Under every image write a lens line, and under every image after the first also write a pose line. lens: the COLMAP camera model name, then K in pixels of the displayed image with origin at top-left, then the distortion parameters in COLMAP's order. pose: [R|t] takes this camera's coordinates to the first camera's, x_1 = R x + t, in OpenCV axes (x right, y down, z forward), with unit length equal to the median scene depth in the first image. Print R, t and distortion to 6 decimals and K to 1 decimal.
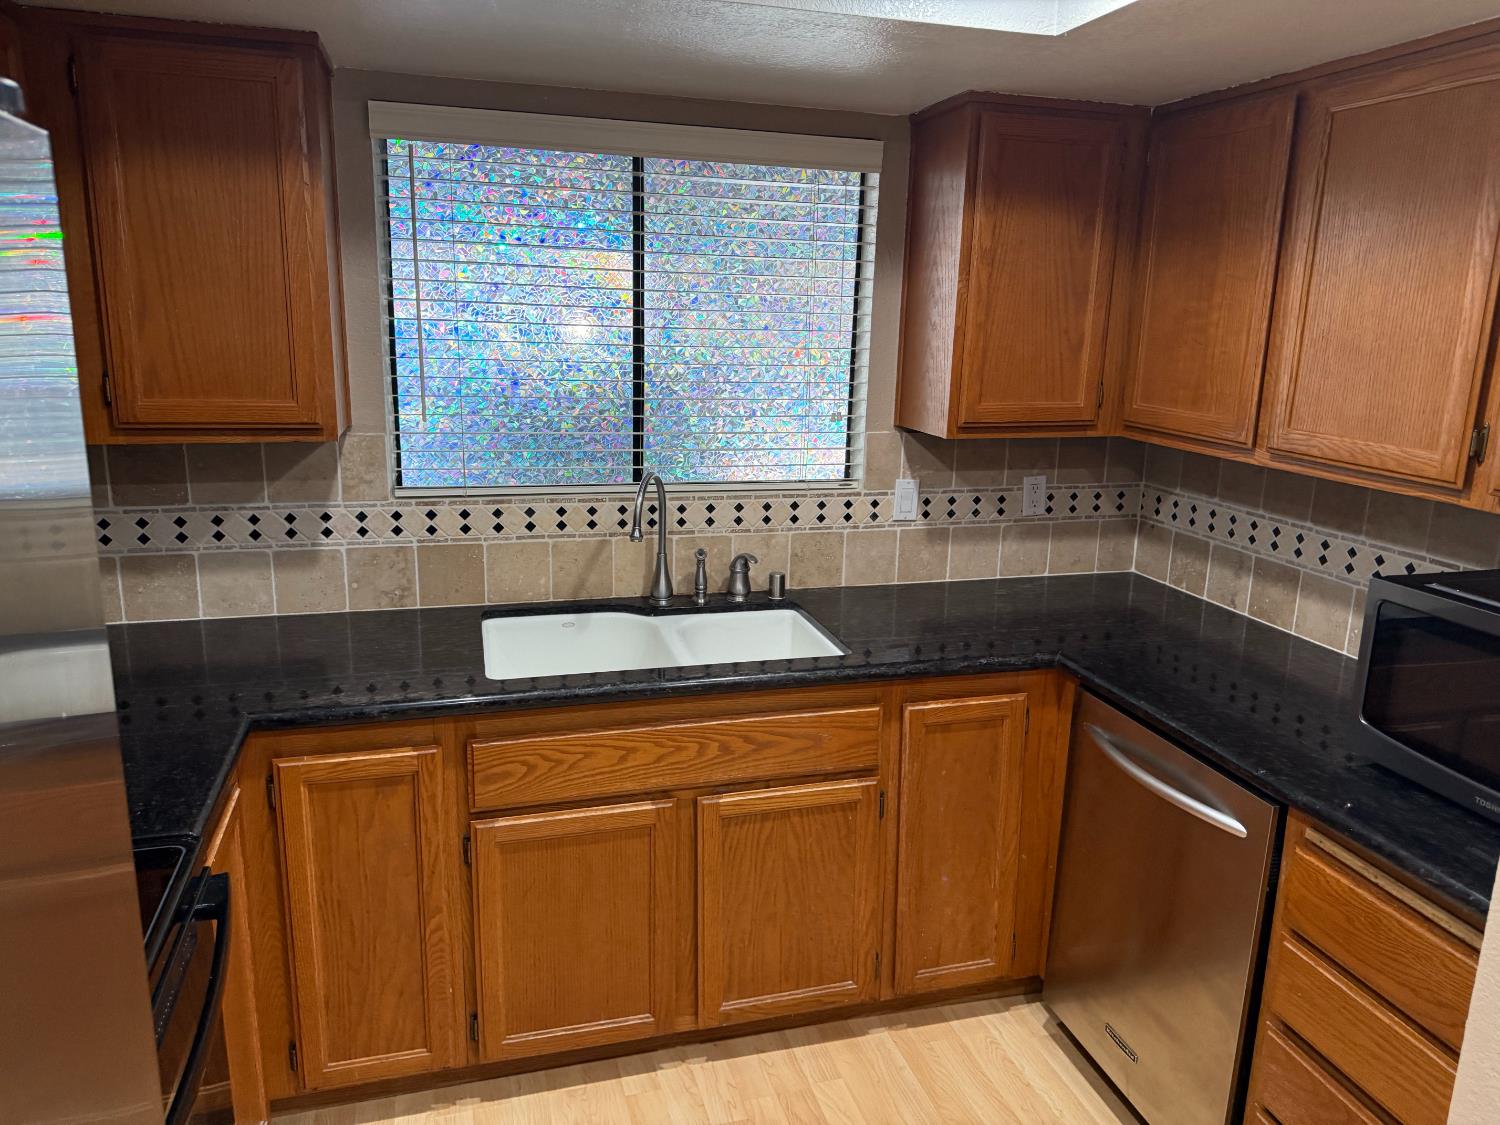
lens RADIAL K [[1060.1, 0, 750.0], [0, 1060.1, 562.5], [0, 0, 1]] dist [0.006258, 0.000073]
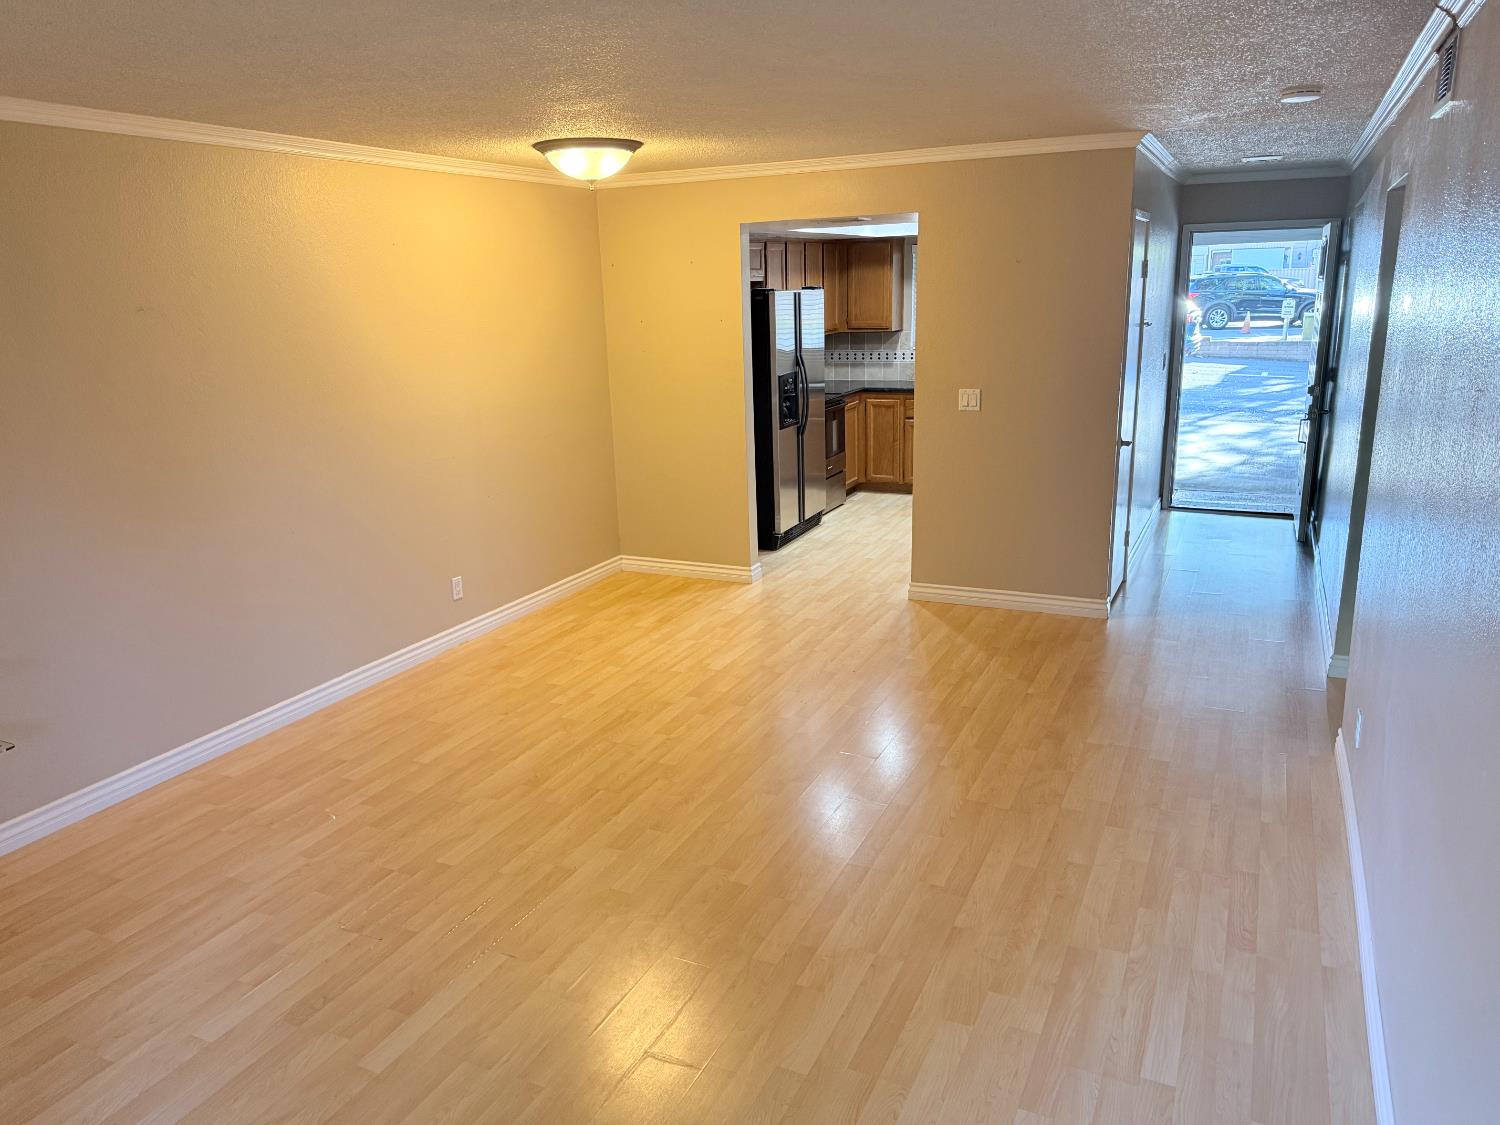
lens RADIAL K [[1060.1, 0, 750.0], [0, 1060.1, 562.5], [0, 0, 1]] dist [0.006258, 0.000073]
pose [[0.746663, 0.122219, -0.653879, 1.874522], [-0.109320, 0.992157, 0.060615, 0.549081], [0.656159, 0.026223, 0.754167, -2.302341]]
